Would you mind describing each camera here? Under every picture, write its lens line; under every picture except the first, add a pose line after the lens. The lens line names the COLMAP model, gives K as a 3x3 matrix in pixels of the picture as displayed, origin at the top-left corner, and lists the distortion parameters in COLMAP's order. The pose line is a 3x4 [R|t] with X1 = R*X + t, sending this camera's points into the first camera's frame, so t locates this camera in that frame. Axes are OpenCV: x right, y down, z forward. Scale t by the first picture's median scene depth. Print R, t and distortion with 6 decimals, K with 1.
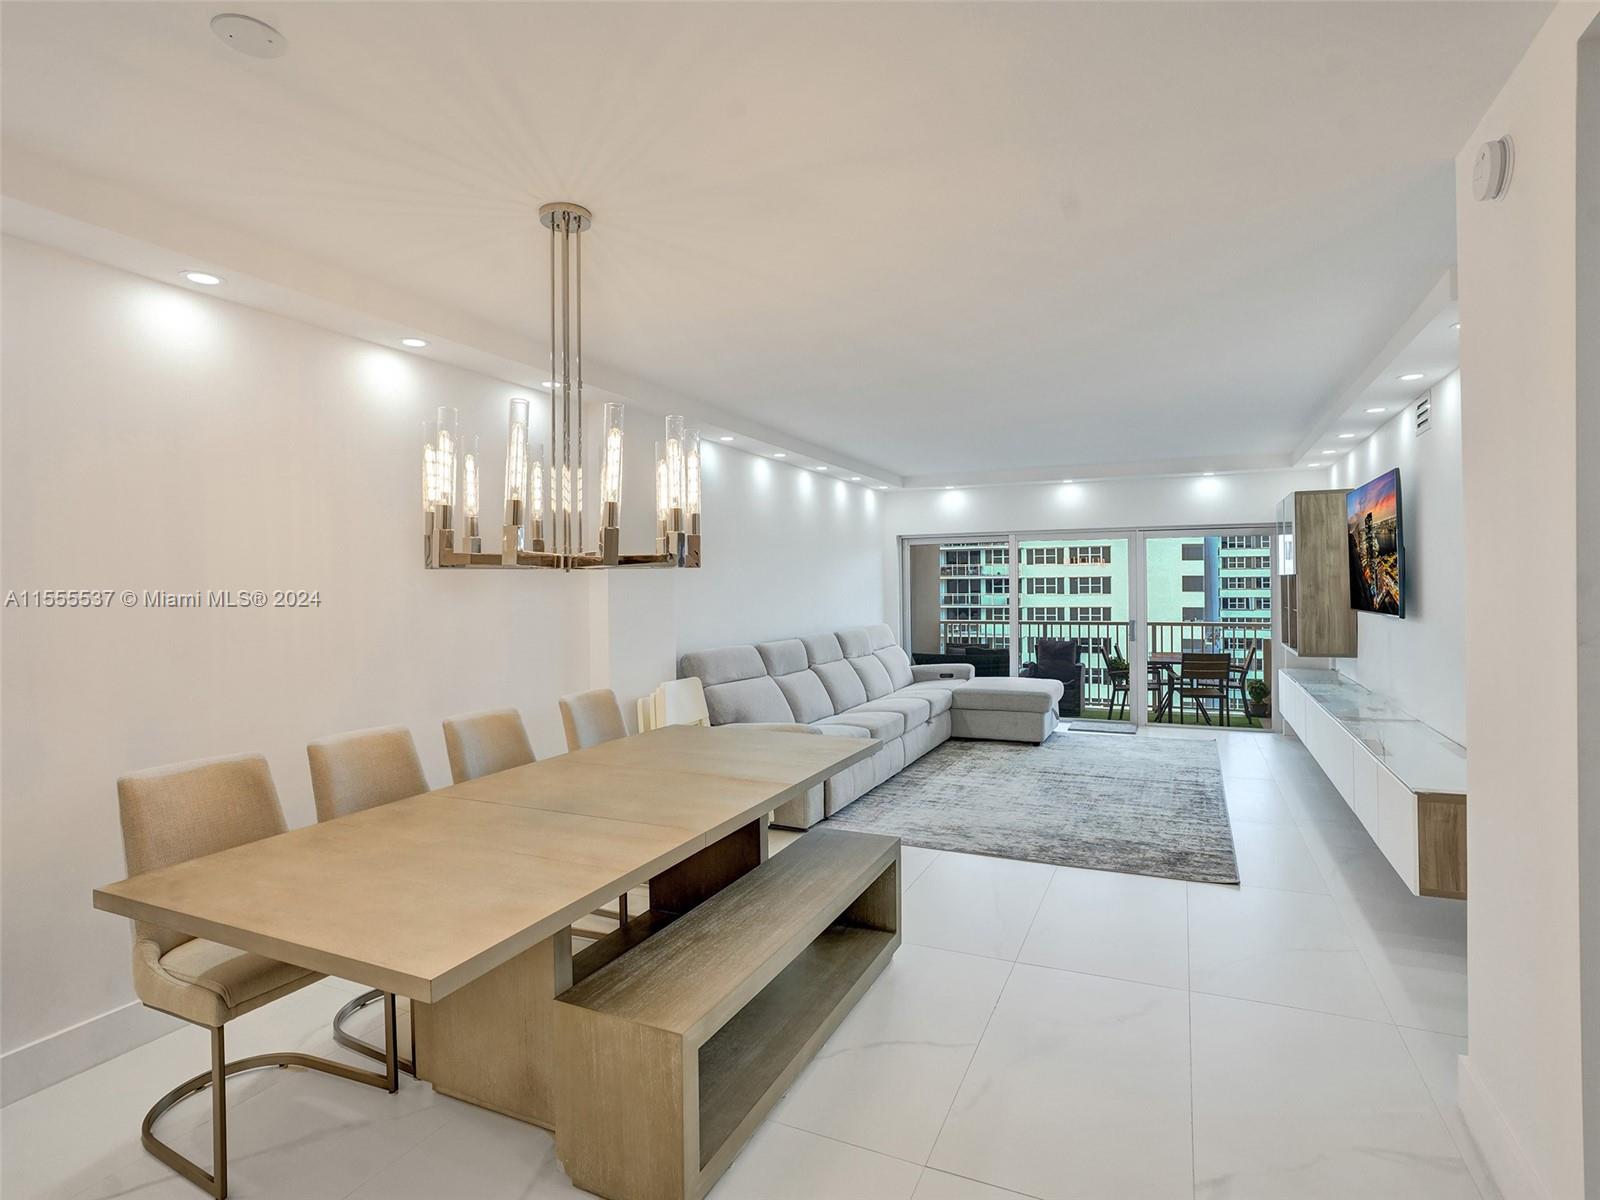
lens RADIAL K [[824.3, 0, 809.5], [0, 824.3, 567.1], [0, 0, 1]] dist [-0.051584, 0.027726]
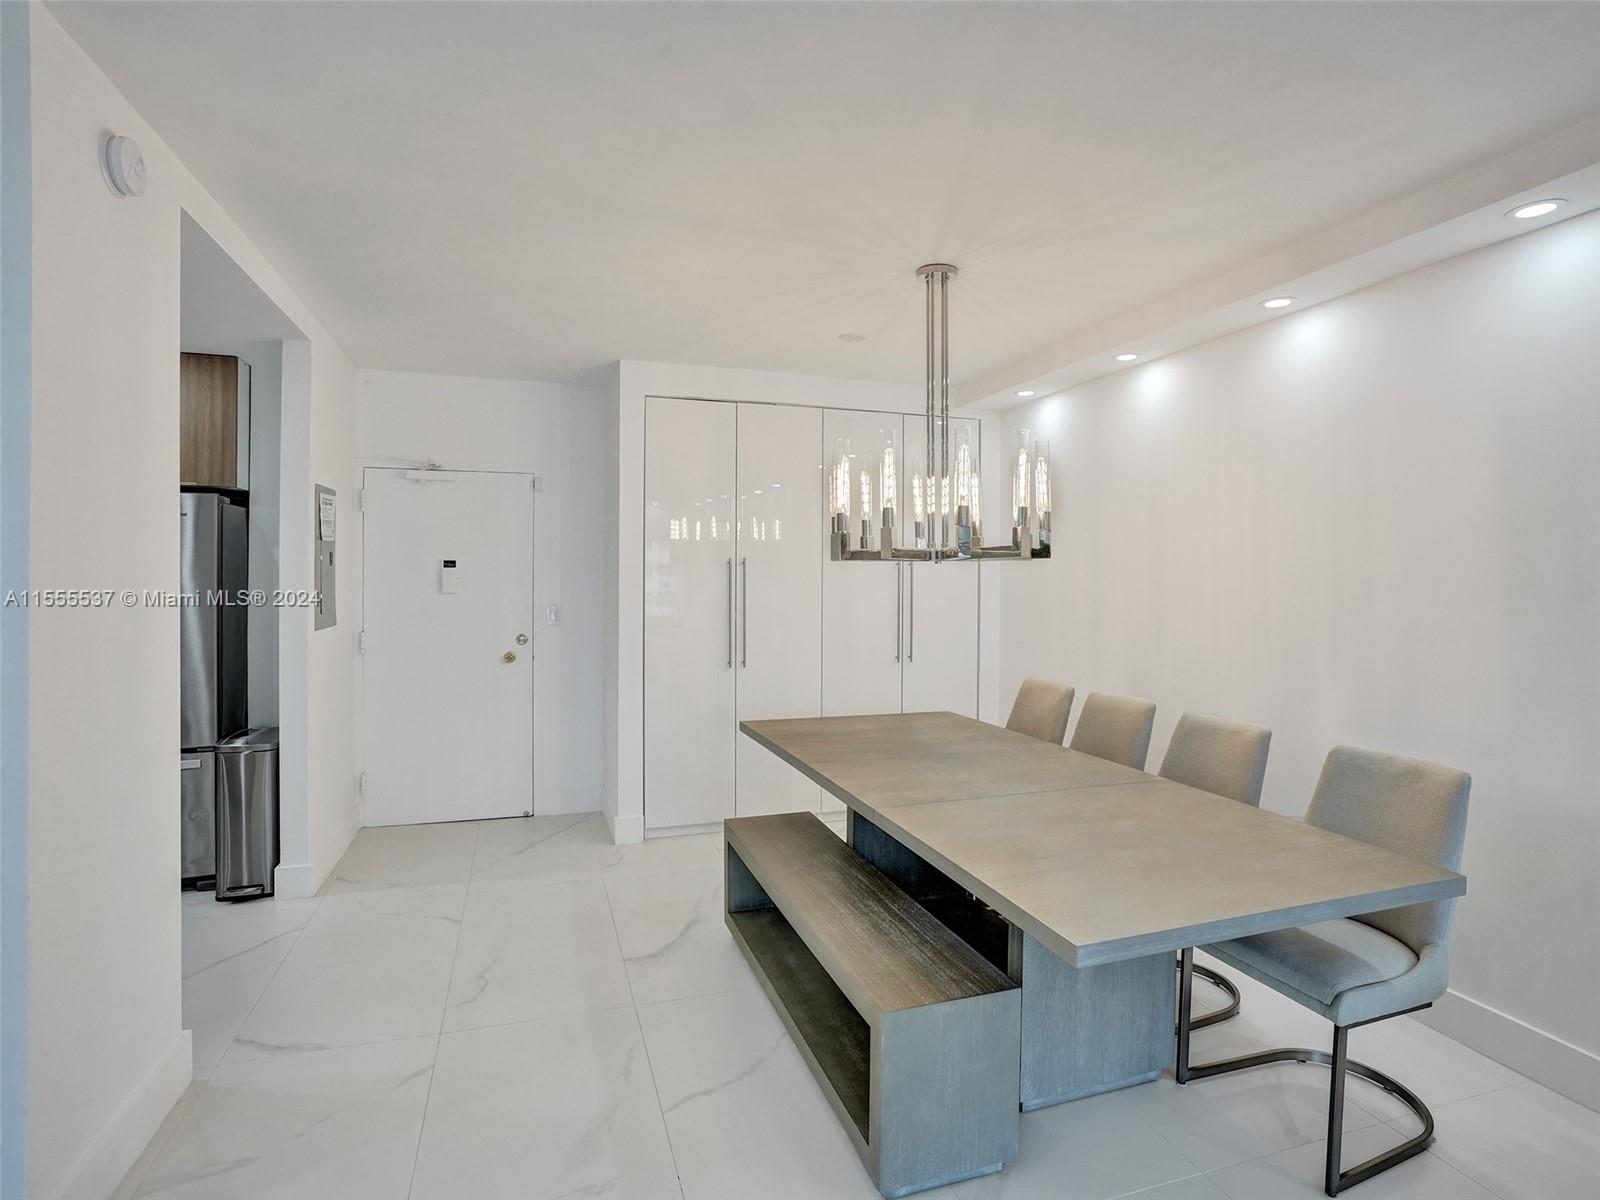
lens RADIAL K [[824.3, 0, 771.7], [0, 824.3, 583.0], [0, 0, 1]] dist [-0.051584, 0.027726]
pose [[-0.749337, 0.010593, -0.662104, 0.234531], [0.014678, 0.999892, -0.000615, 0.010924], [0.662026, -0.010179, -0.749412, 0.590204]]
